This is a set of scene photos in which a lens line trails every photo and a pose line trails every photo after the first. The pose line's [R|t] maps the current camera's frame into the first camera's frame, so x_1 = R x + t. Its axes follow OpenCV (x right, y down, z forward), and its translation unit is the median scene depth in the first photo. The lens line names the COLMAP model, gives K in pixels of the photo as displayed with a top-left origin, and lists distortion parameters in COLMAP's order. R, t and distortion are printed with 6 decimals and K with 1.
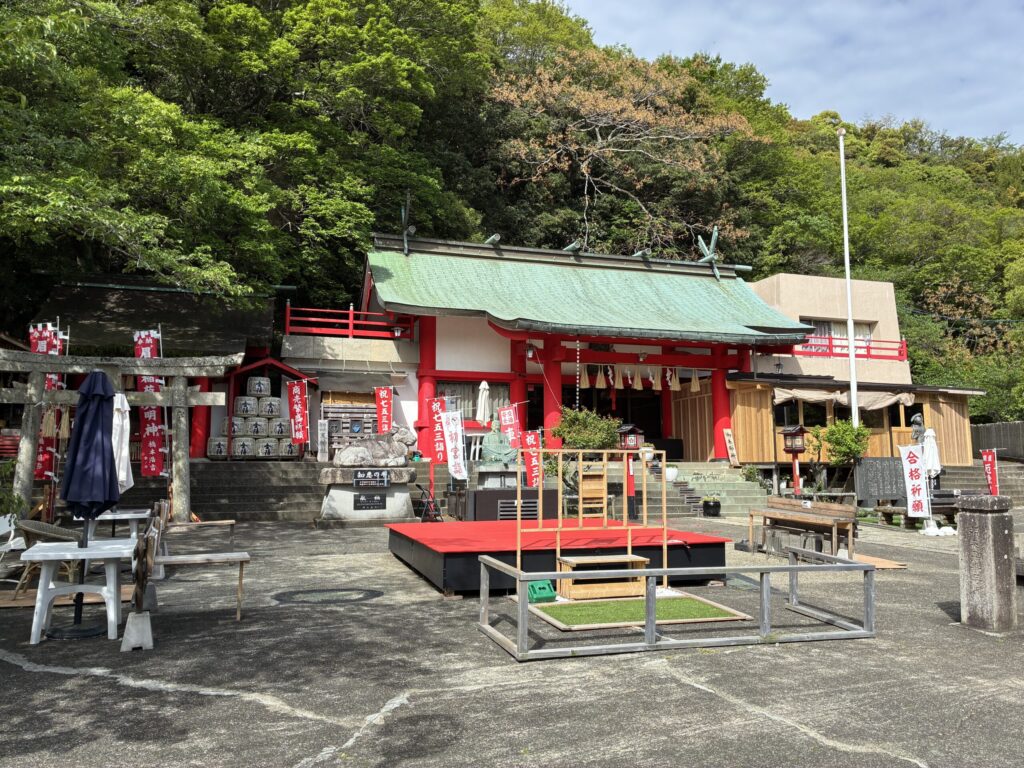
lens RADIAL K [[753.6, 0, 512.0], [0, 753.6, 384.0], [0, 0, 1]] dist [-0.004248, -0.003208]
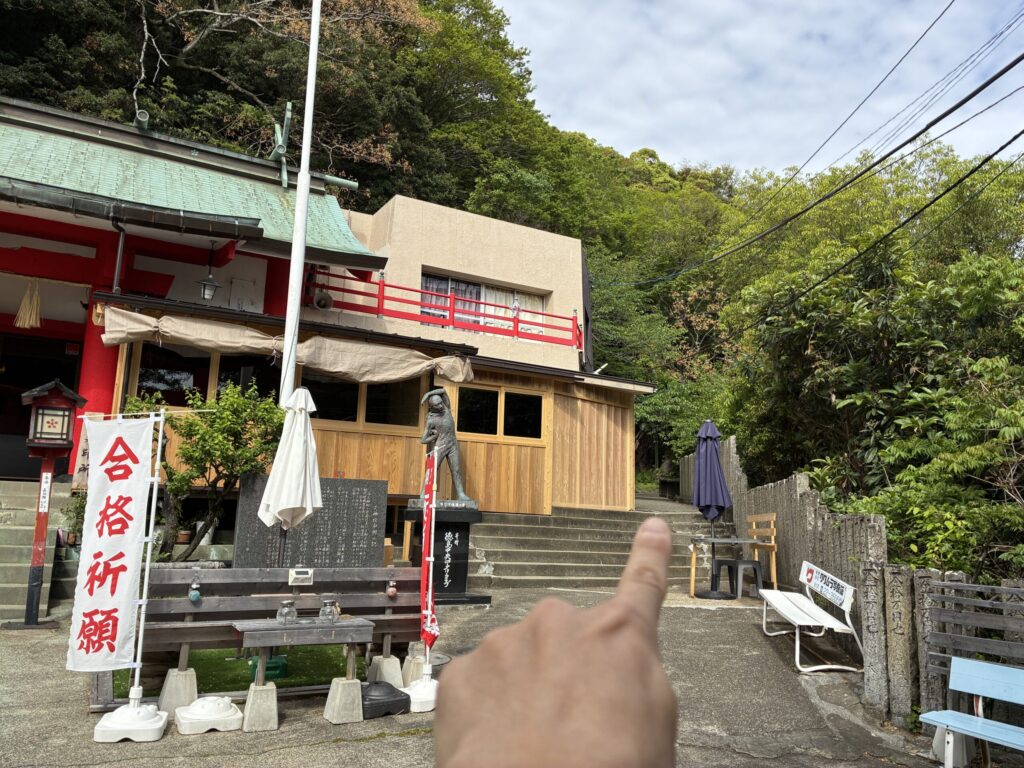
lens RADIAL K [[792.7, 0, 512.0], [0, 792.7, 384.0], [0, 0, 1]] dist [0.006415, 0.002471]
pose [[0.973273, 0.066410, 0.219840, 0.300026], [-0.056232, 0.997050, -0.052245, 0.037221], [-0.222661, 0.038487, 0.974136, 0.325107]]
